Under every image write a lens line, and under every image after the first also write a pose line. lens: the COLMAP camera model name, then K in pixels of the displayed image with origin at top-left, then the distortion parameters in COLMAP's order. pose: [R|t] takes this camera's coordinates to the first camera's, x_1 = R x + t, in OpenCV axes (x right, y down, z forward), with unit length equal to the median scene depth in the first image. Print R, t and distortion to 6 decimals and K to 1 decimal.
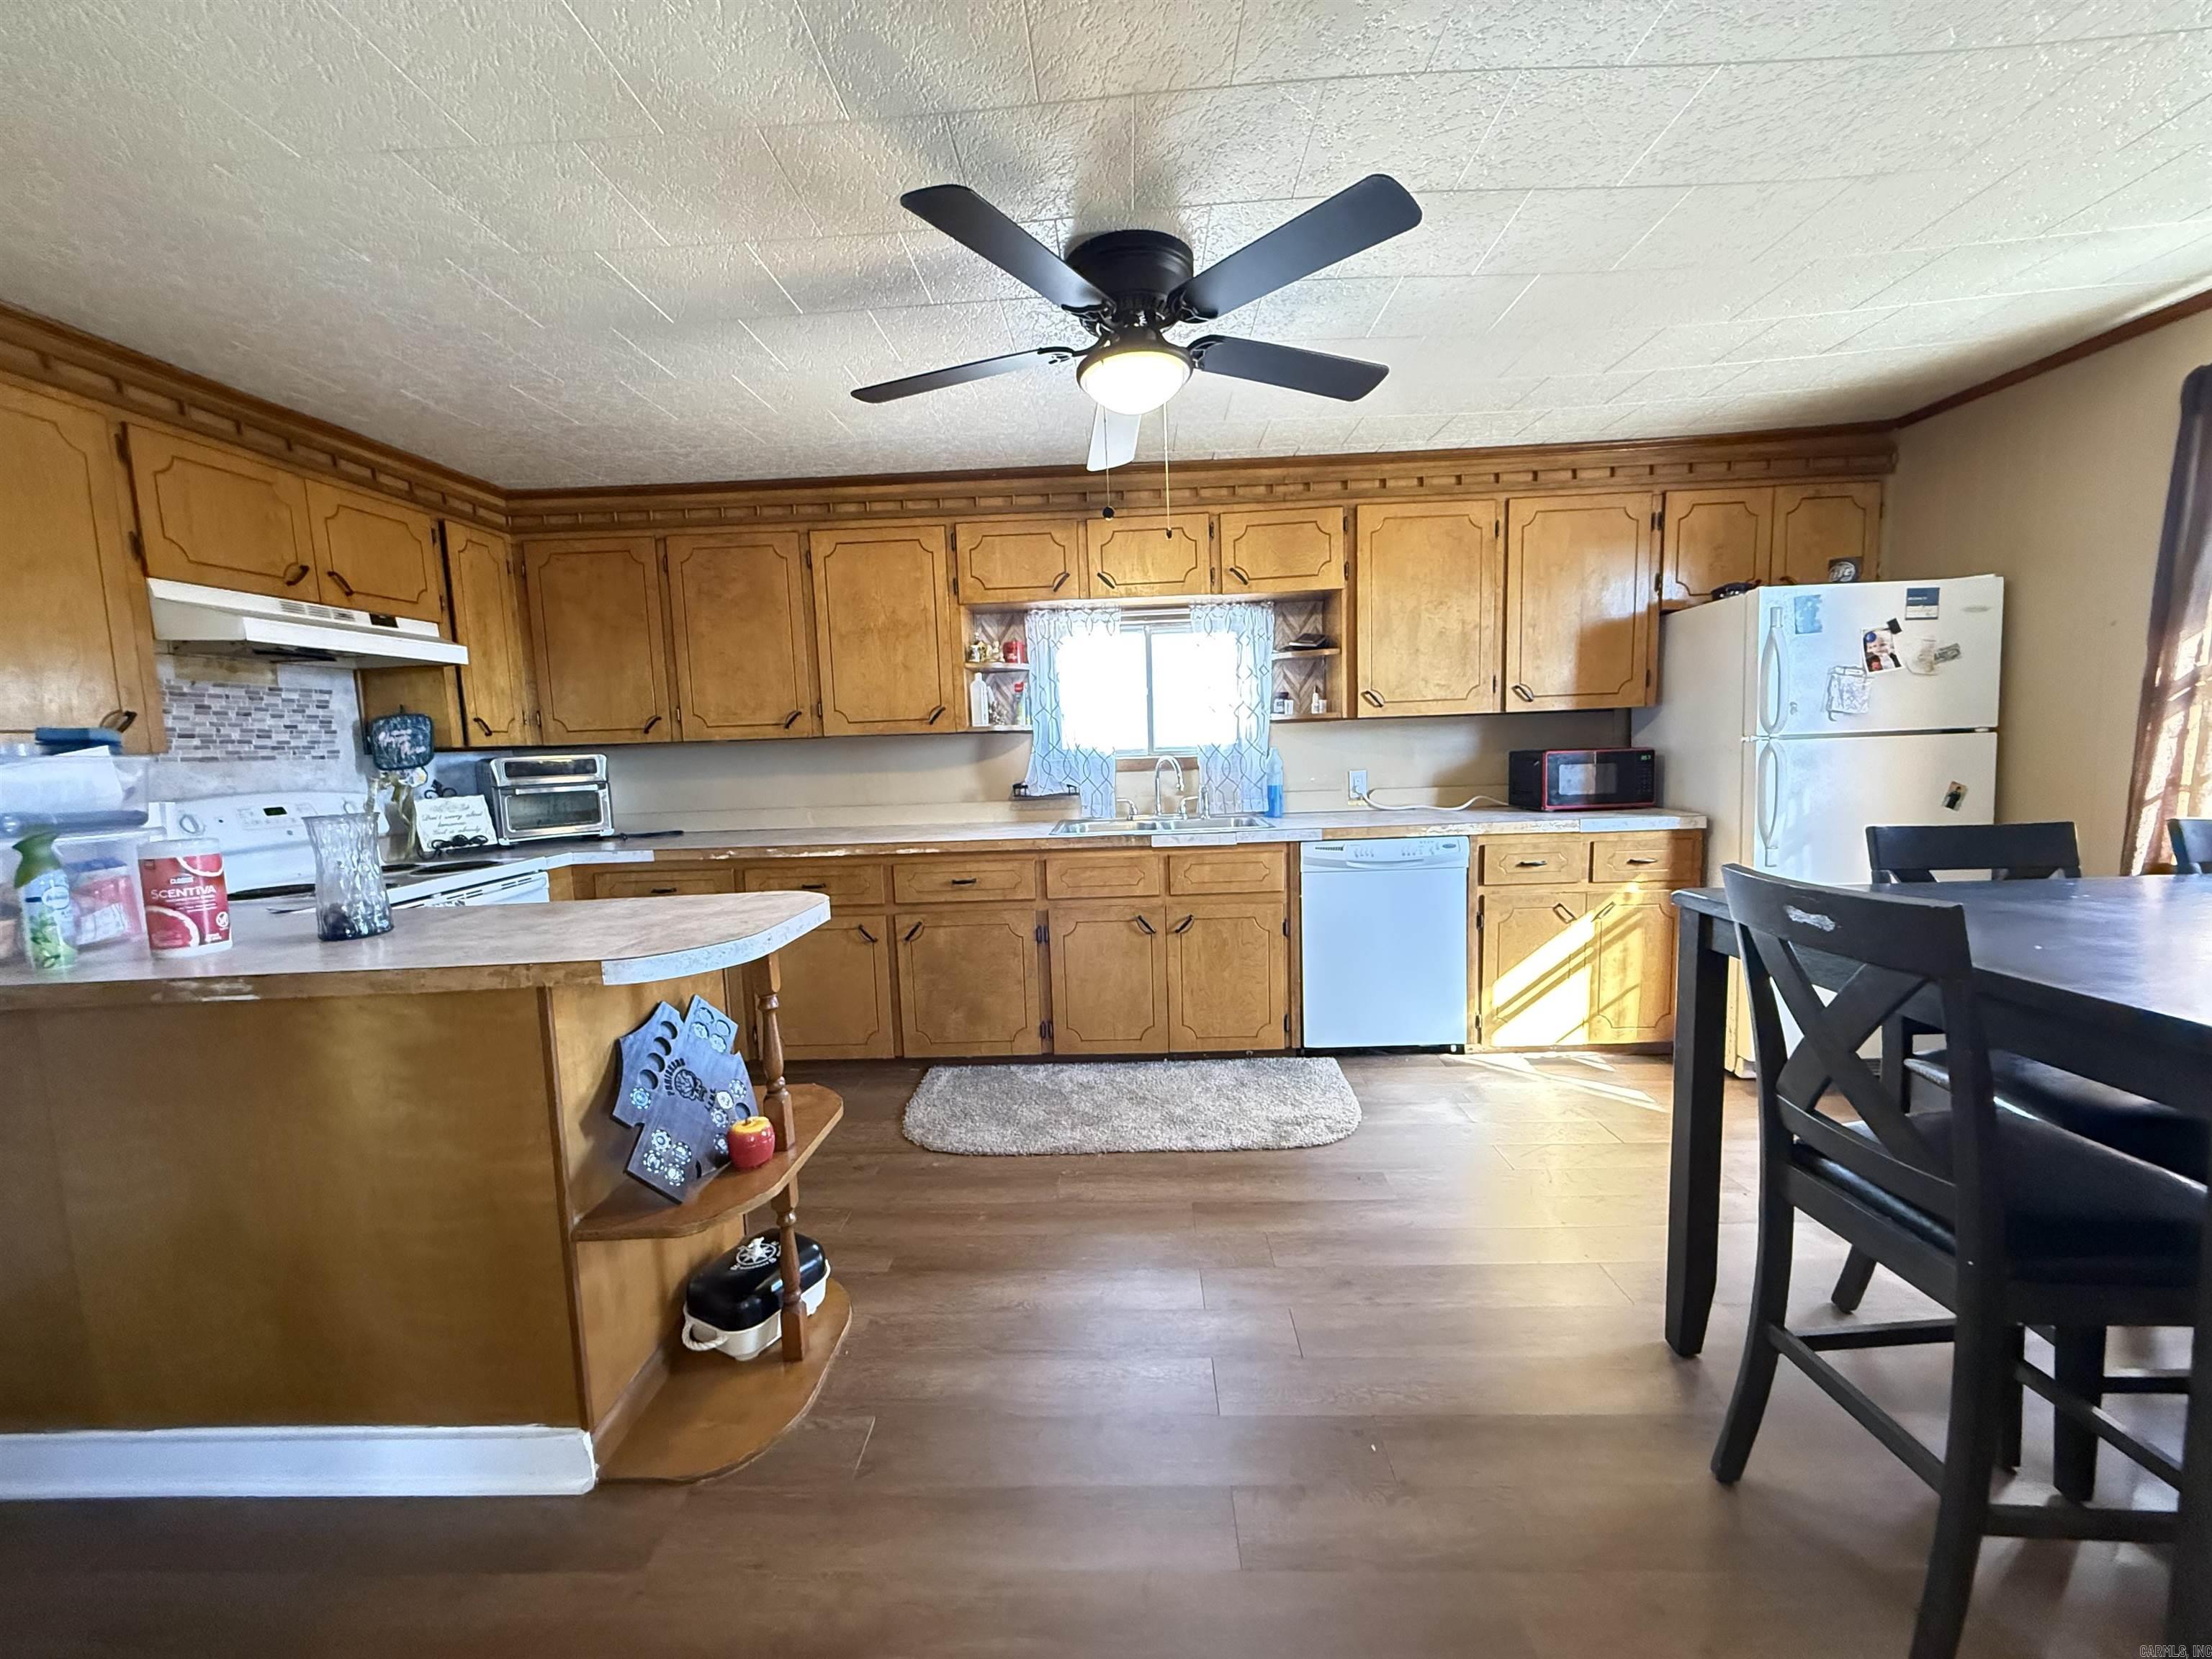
lens RADIAL K [[877.8, 0, 1104.0], [0, 877.8, 834.4], [0, 0, 1]] dist [0.001278, 0.000092]
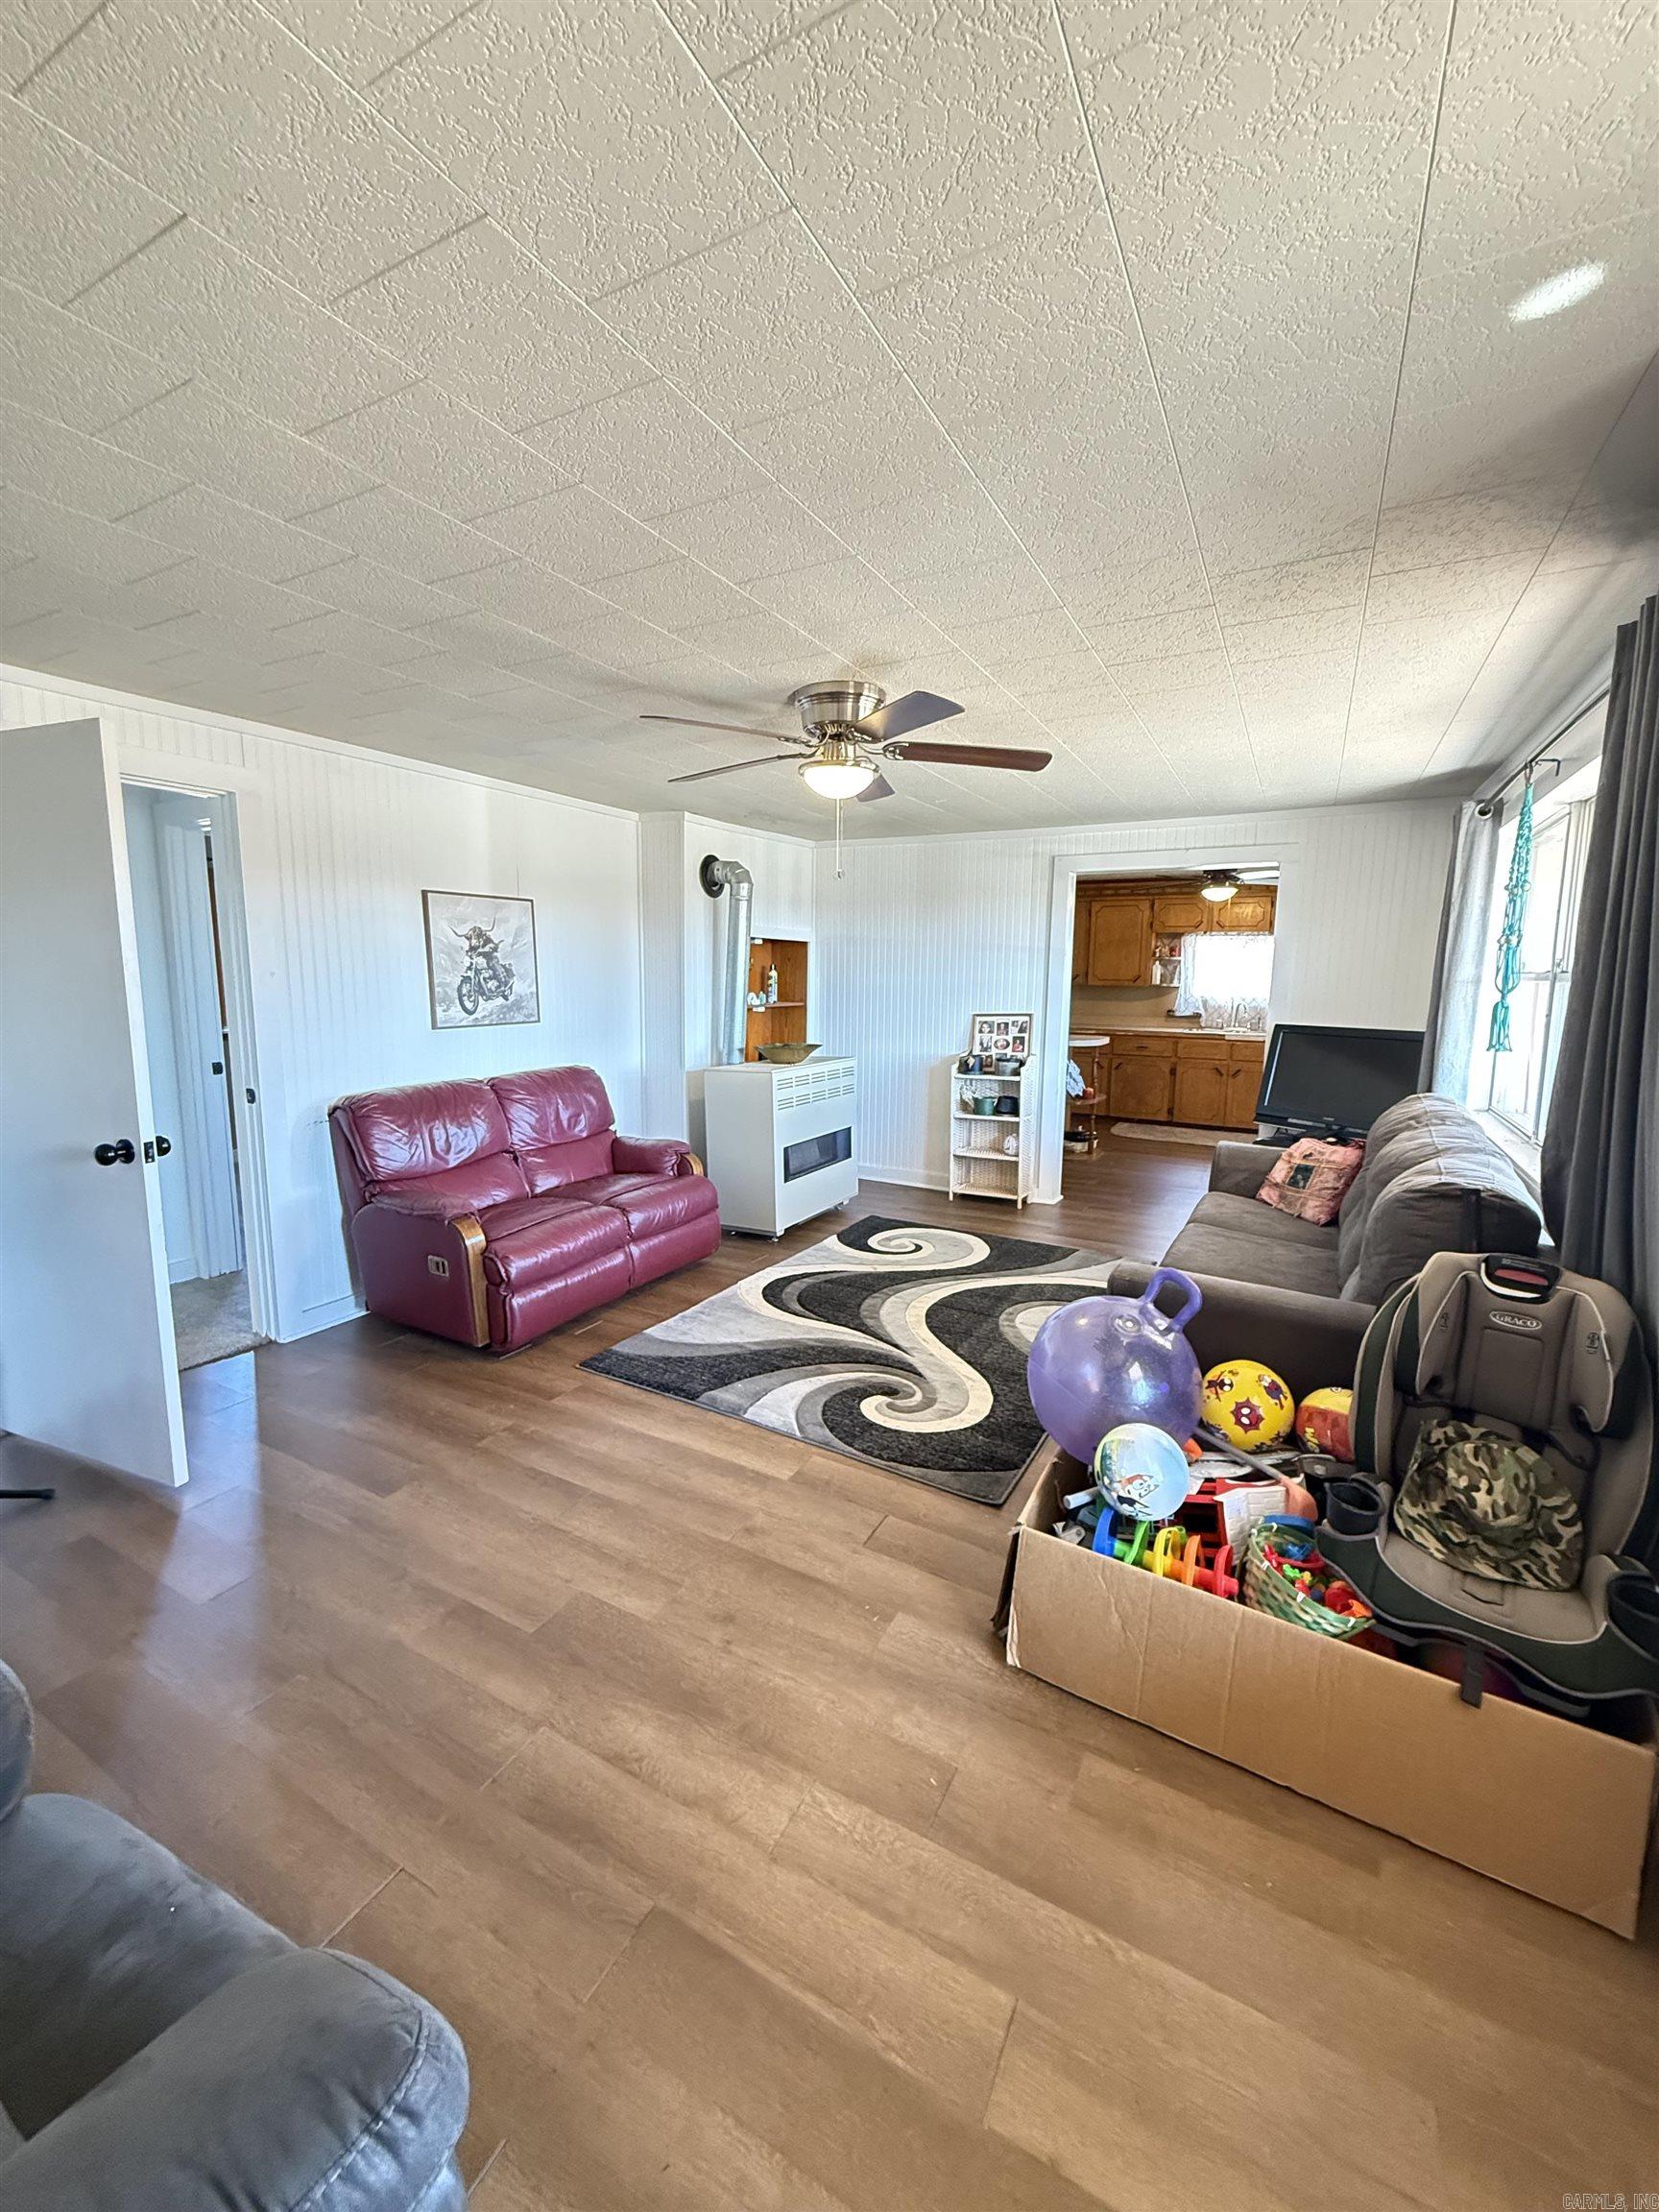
lens RADIAL K [[877.8, 0, 829.5], [0, 877.8, 1106.0], [0, 0, 1]] dist [0.001278, 0.000092]
pose [[0.892006, 0.115631, -0.436983, 0.174225], [-0.091304, 0.992892, 0.076355, 0.121734], [0.442706, -0.028210, 0.896223, -1.803801]]
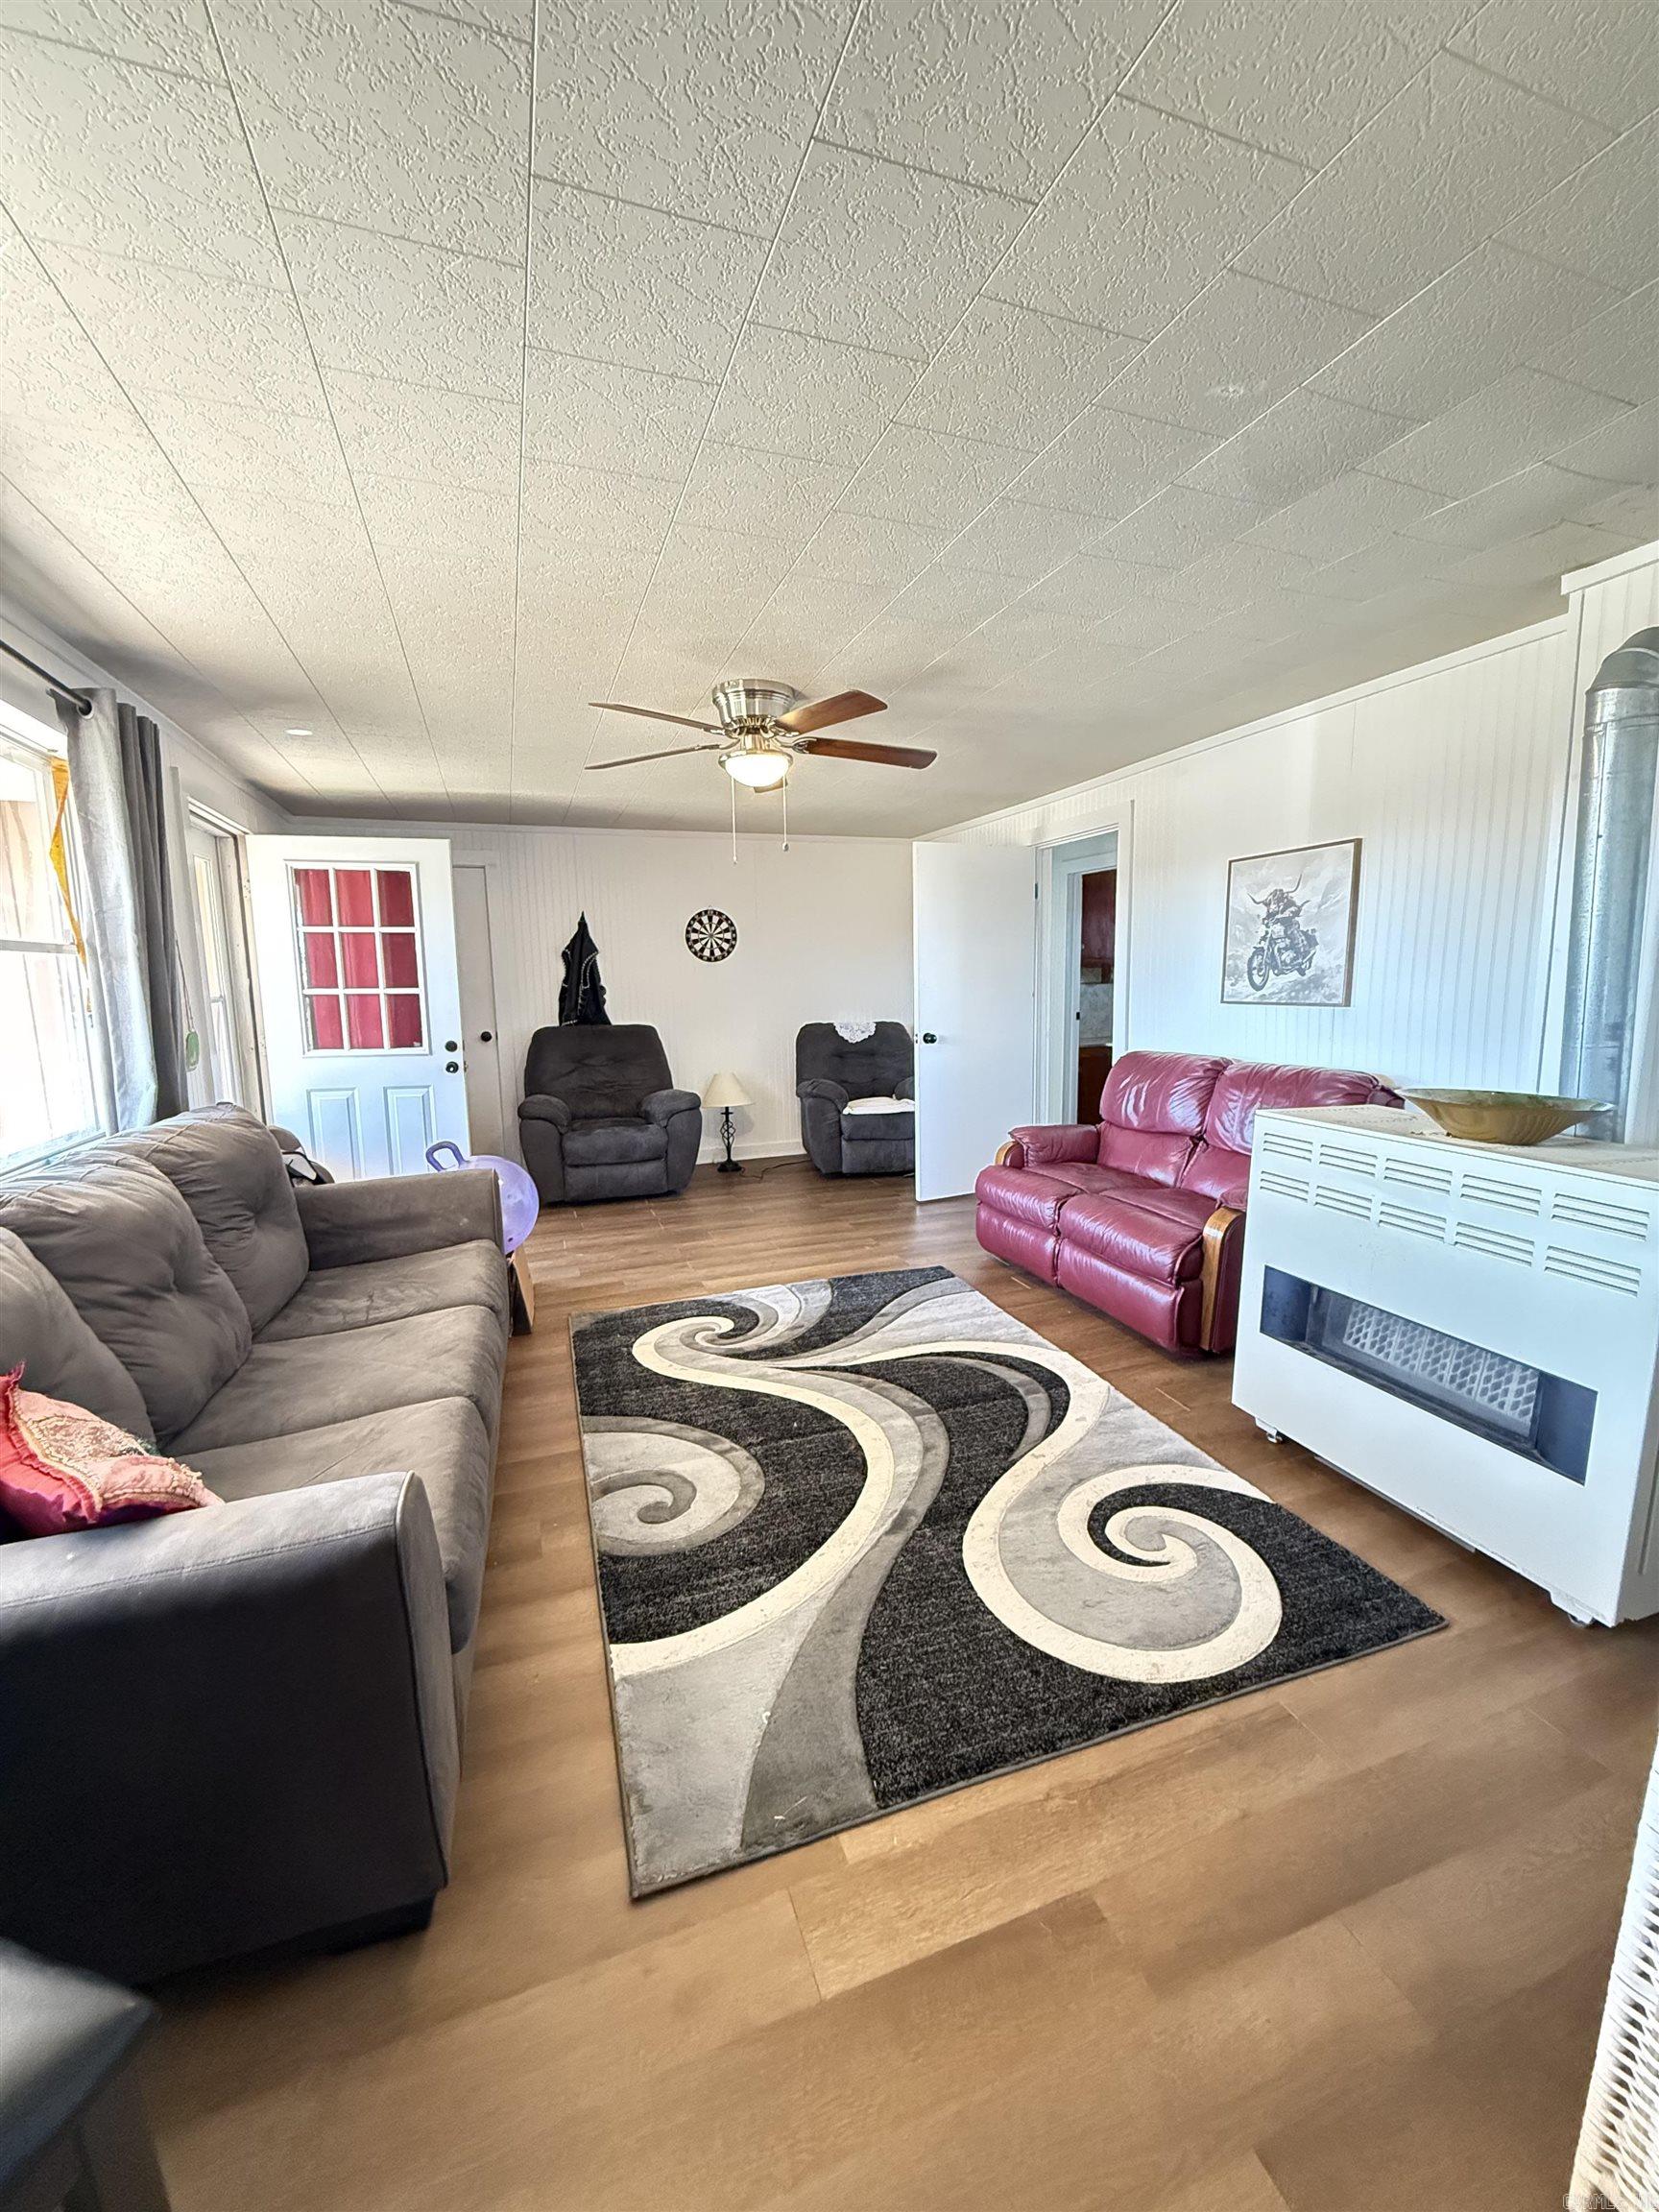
lens RADIAL K [[882.4, 0, 832.6], [0, 882.4, 1101.8], [0, 0, 1]] dist [-0.000683, -0.000120]
pose [[-0.925837, 0.107554, -0.362295, 0.072970], [0.013615, 0.967519, 0.252433, -0.032505], [0.377677, 0.228779, -0.897229, 0.096481]]
